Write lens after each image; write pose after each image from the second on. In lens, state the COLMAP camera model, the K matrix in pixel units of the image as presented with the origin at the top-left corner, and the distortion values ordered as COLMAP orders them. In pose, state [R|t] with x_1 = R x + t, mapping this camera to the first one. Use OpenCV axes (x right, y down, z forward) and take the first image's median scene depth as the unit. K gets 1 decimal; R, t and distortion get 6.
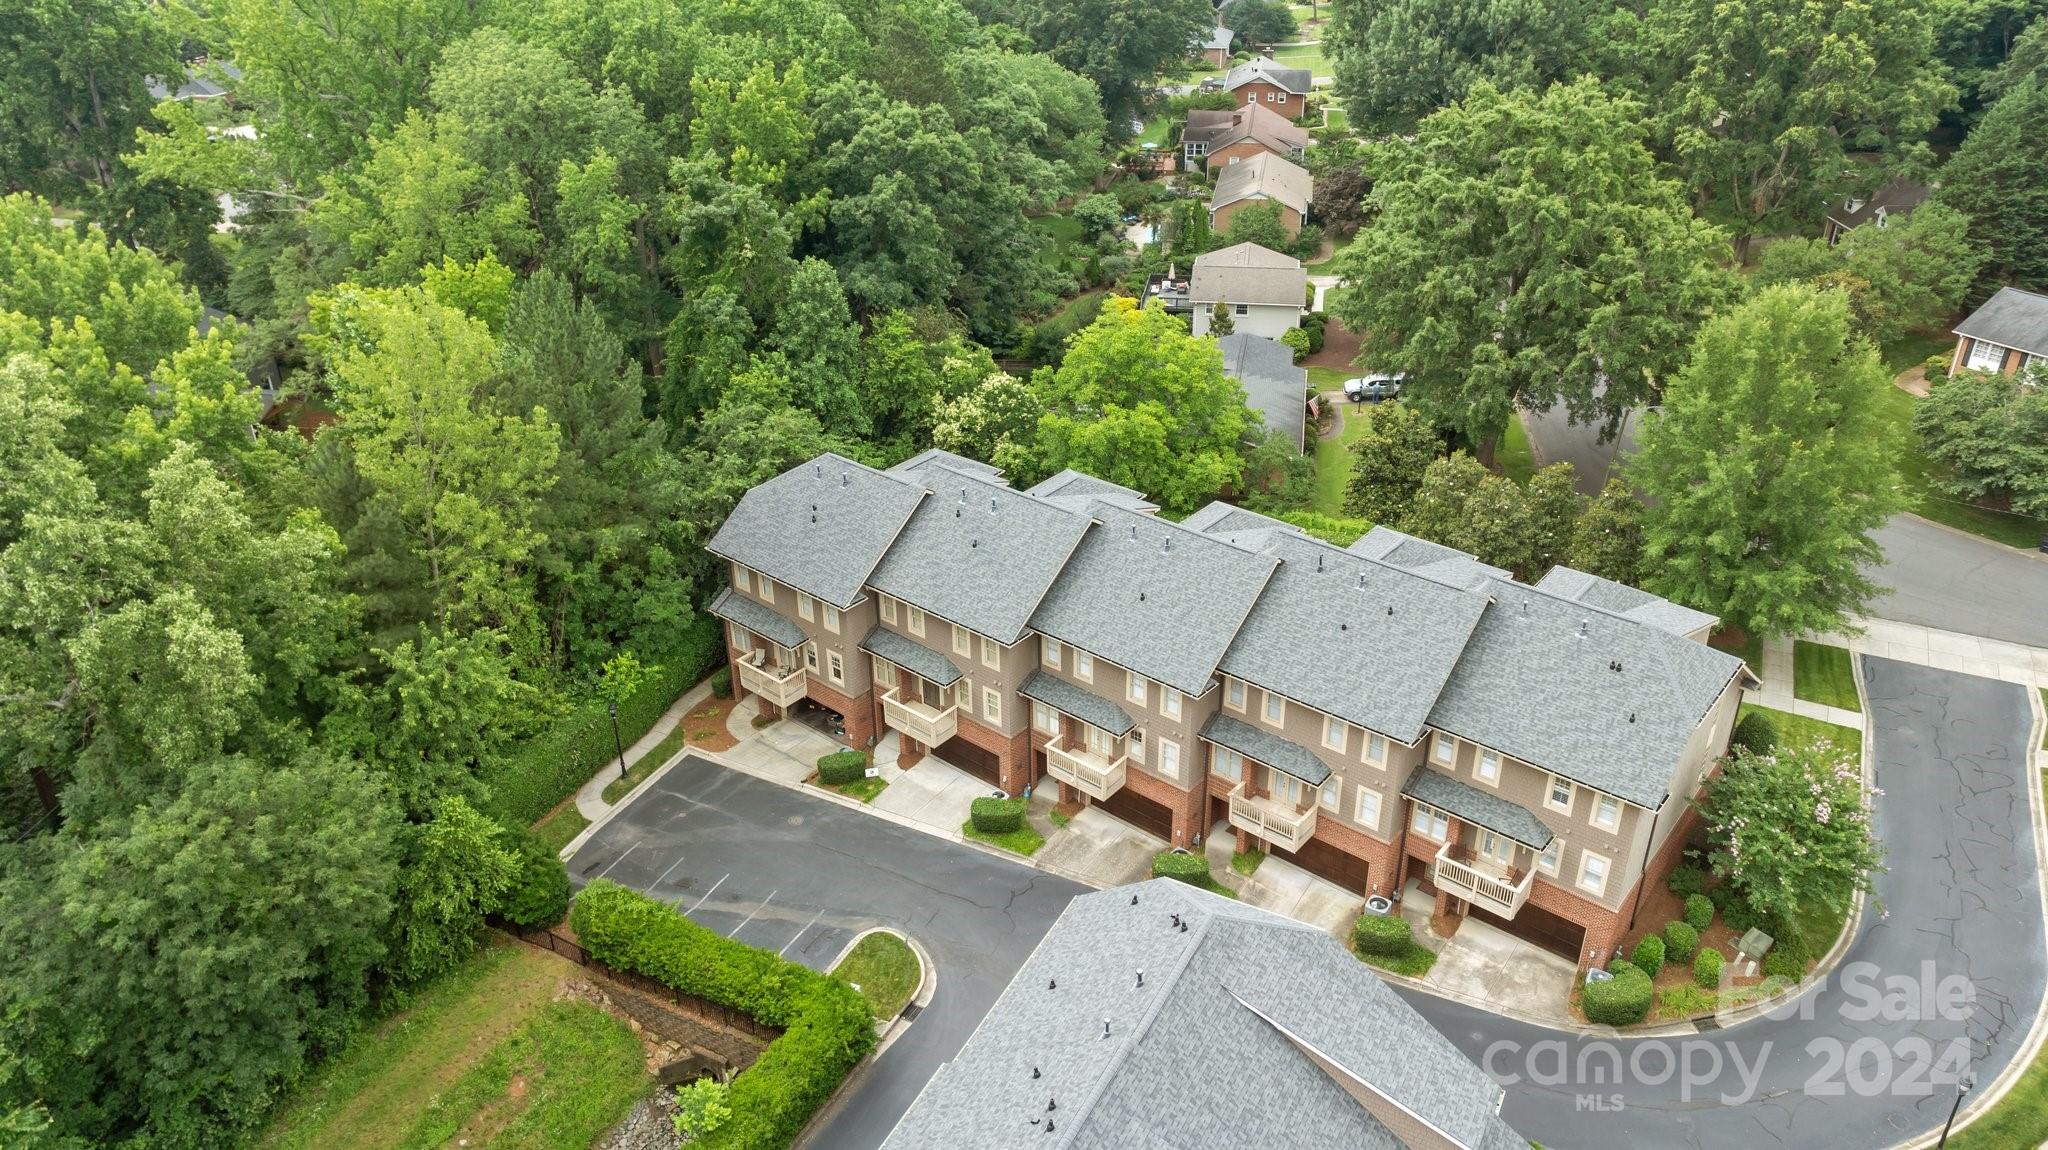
lens RADIAL K [[1449.9, 0, 1031.1], [0, 1449.9, 569.9], [0, 0, 1]] dist [-0.024052, 0.013395]
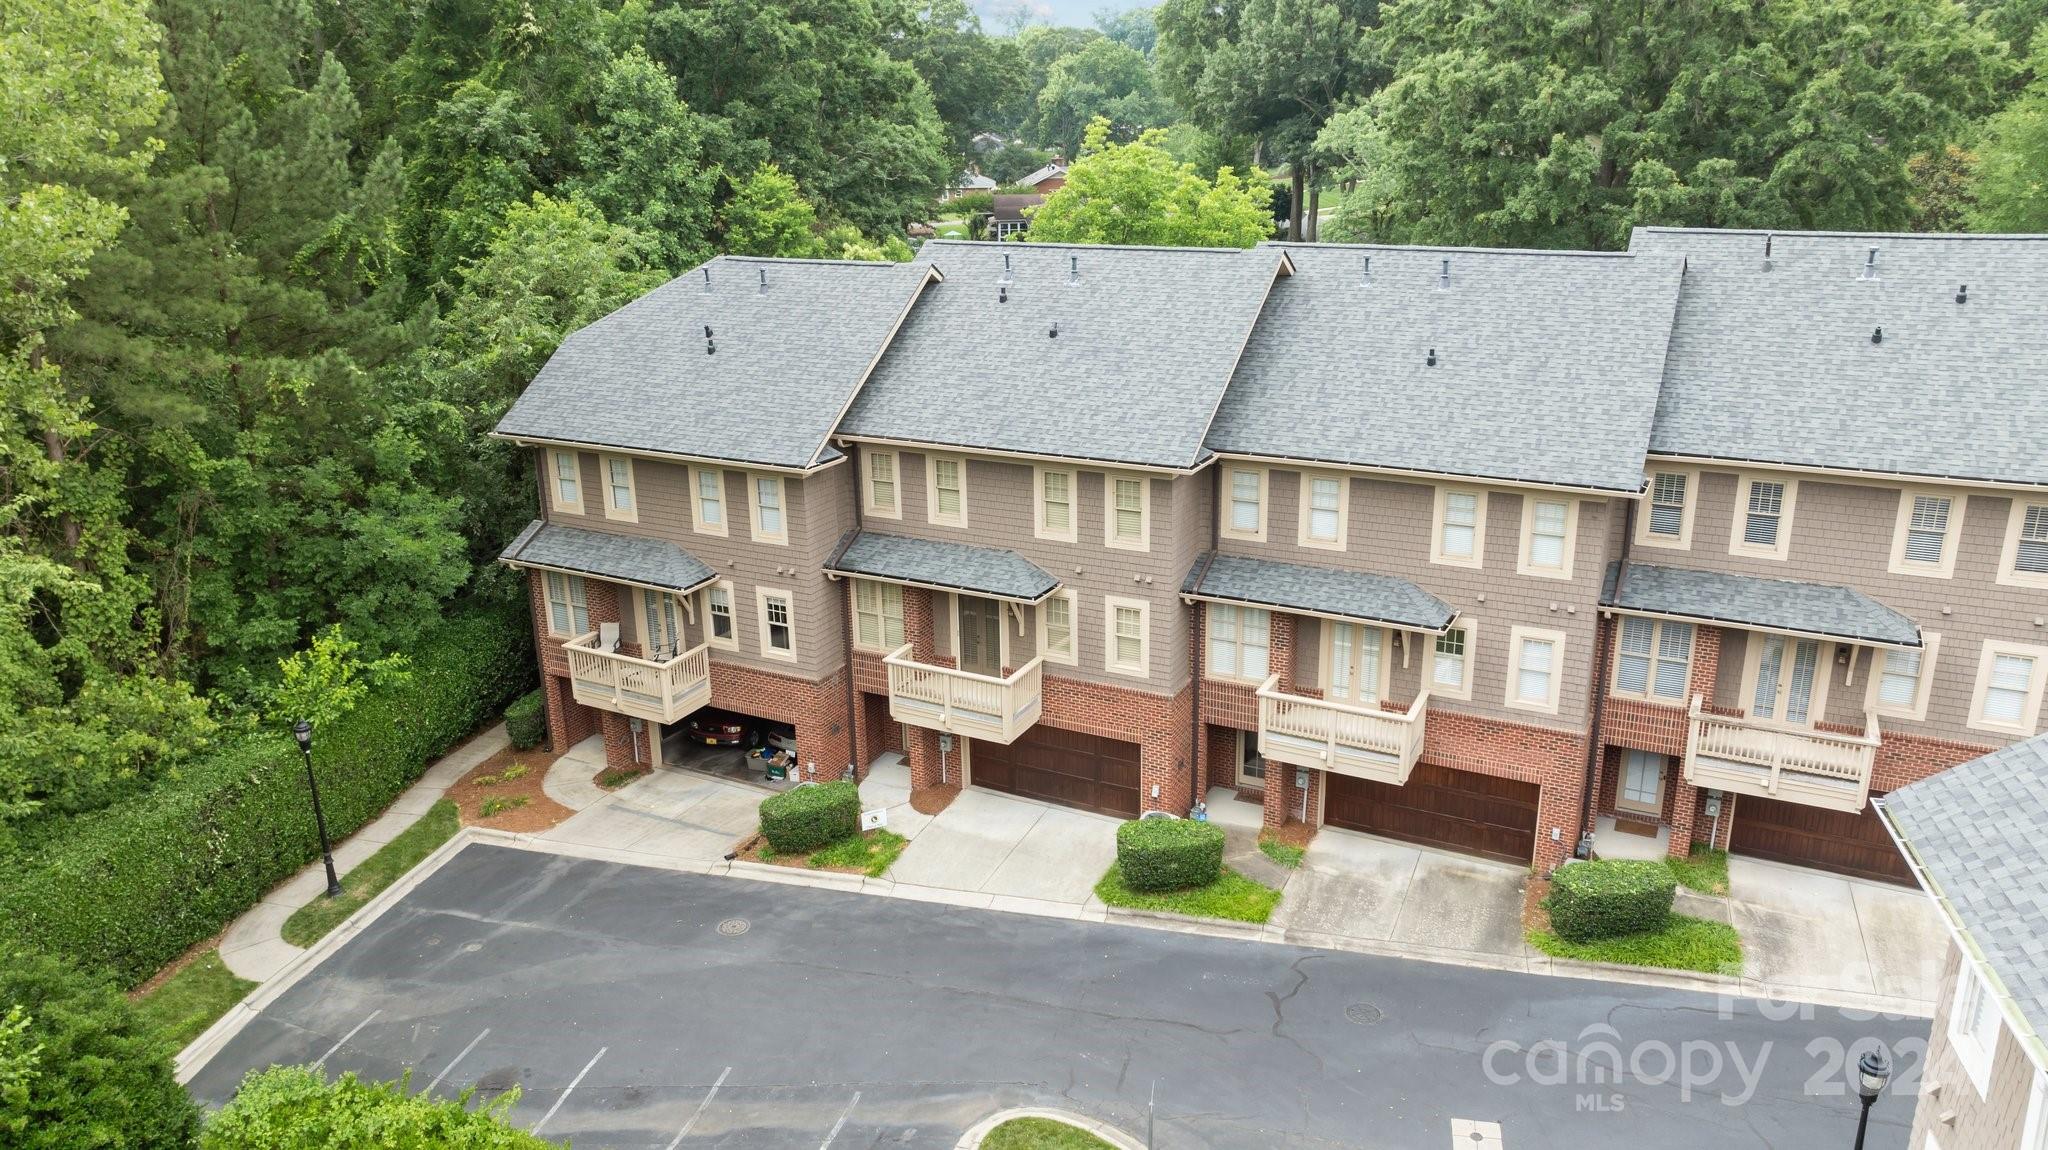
lens RADIAL K [[1449.9, 0, 1019.2], [0, 1449.9, 572.3], [0, 0, 1]] dist [-0.024052, 0.013395]
pose [[0.978693, -0.071152, 0.192606, -0.148000], [0.105574, 0.978923, -0.174824, 0.146816], [-0.176107, 0.191433, 0.965577, 0.496767]]
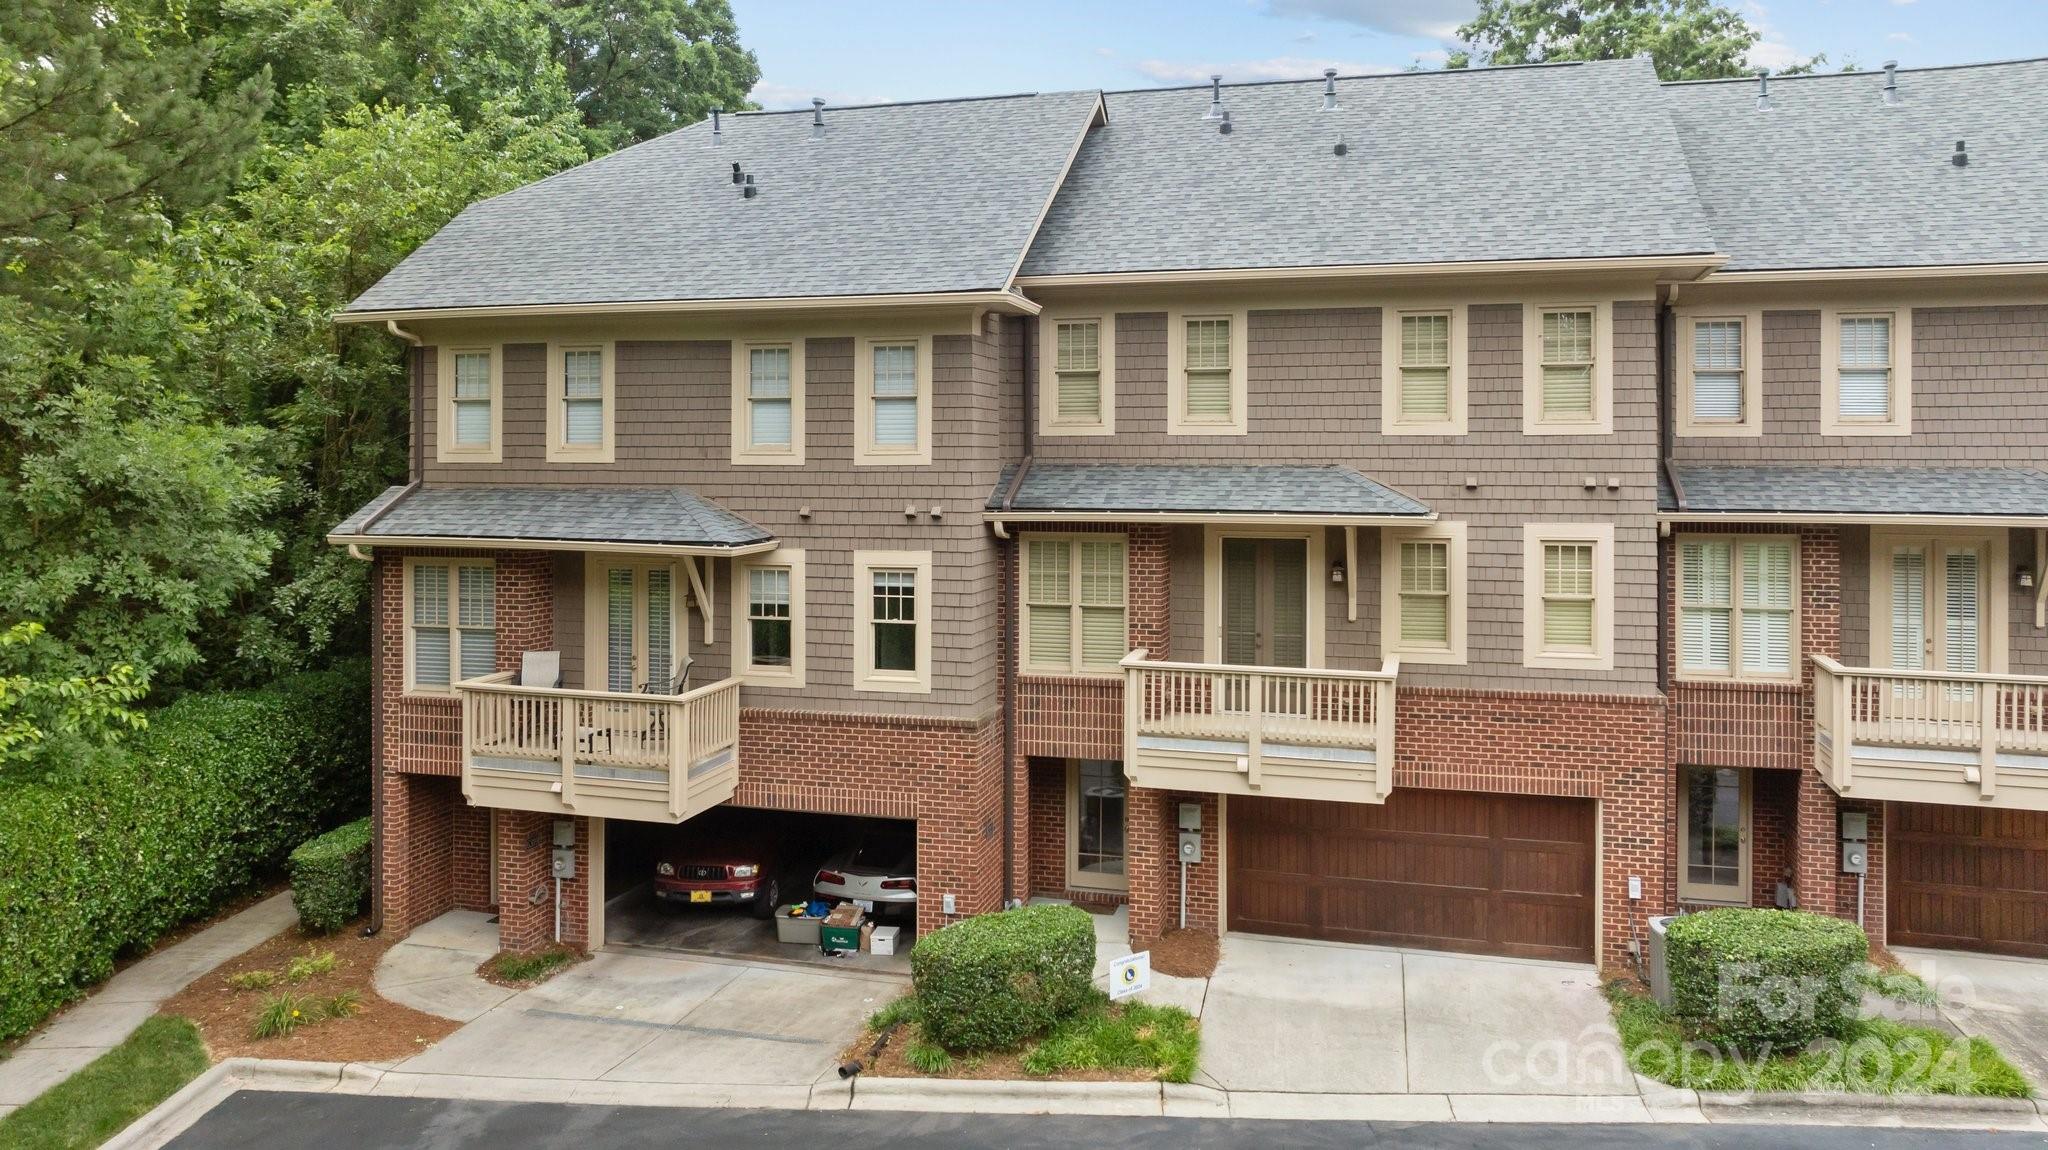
lens RADIAL K [[1449.9, 0, 992.4], [0, 1449.9, 485.5], [0, 0, 1]] dist [-0.024052, 0.013395]
pose [[0.914302, 0.010878, 0.404888, -0.227822], [0.182053, 0.881933, -0.434799, 0.166660], [-0.361814, 0.471249, 0.804373, 0.763089]]
